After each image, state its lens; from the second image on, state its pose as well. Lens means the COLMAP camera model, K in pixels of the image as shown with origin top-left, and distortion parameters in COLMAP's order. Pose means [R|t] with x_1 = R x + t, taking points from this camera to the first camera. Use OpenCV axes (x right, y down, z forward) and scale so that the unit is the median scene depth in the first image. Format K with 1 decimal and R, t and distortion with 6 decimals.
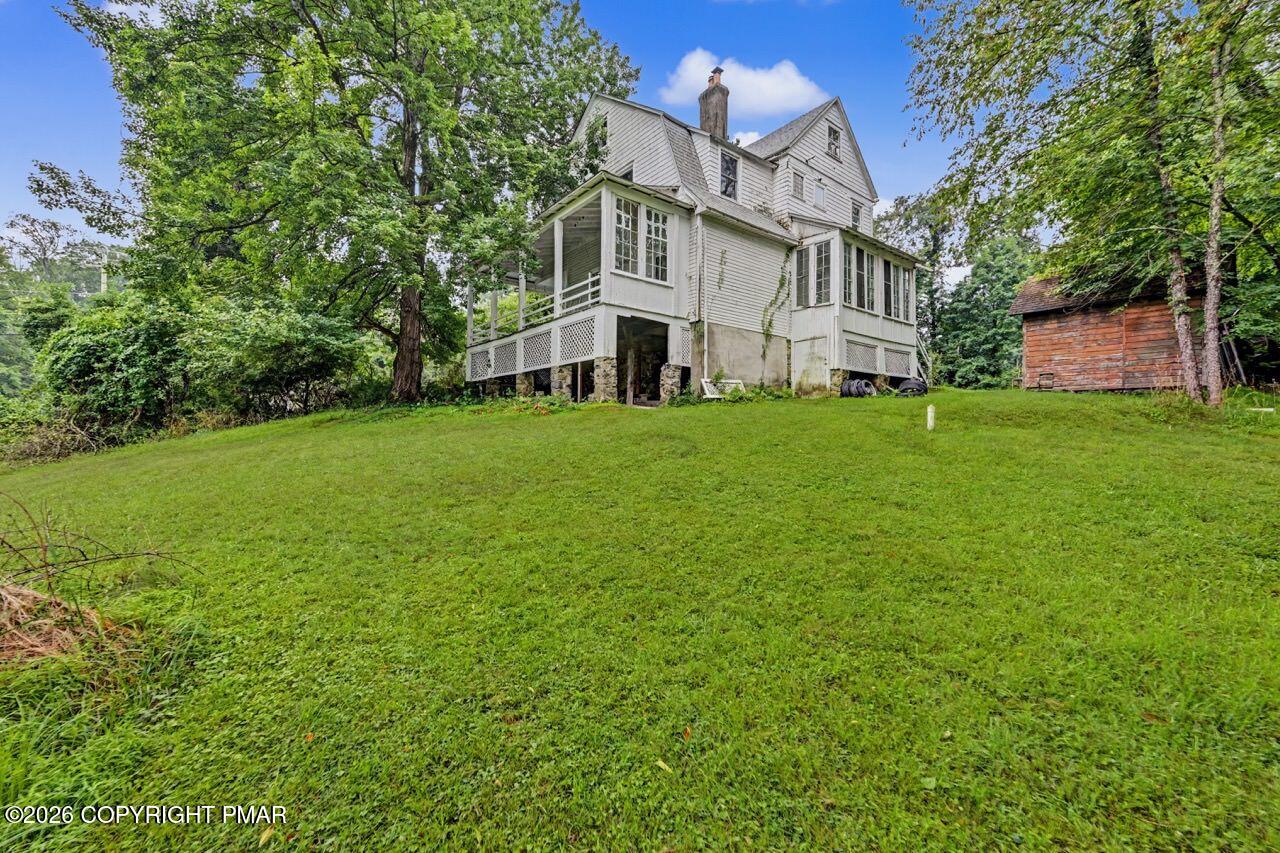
lens RADIAL K [[504.8, 0, 640.6], [0, 504.8, 425.2], [0, 0, 1]] dist [-0.002037, -0.000430]
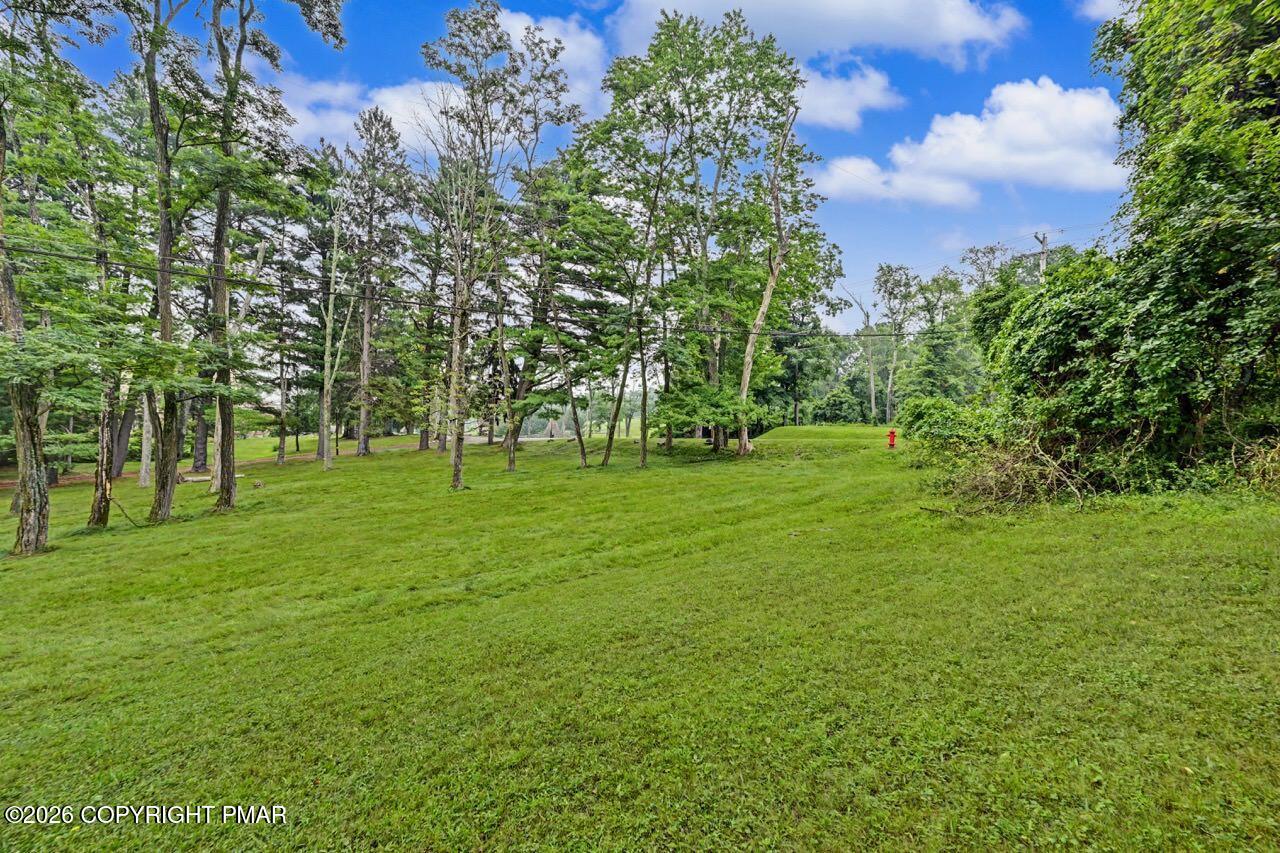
lens RADIAL K [[504.8, 0, 642.4], [0, 504.8, 425.5], [0, 0, 1]] dist [-0.002037, -0.000430]
pose [[0.117172, 0.023059, -0.992844, -0.571784], [-0.027021, 0.999434, 0.020023, -0.026394], [0.992744, 0.024481, 0.117729, 0.447271]]
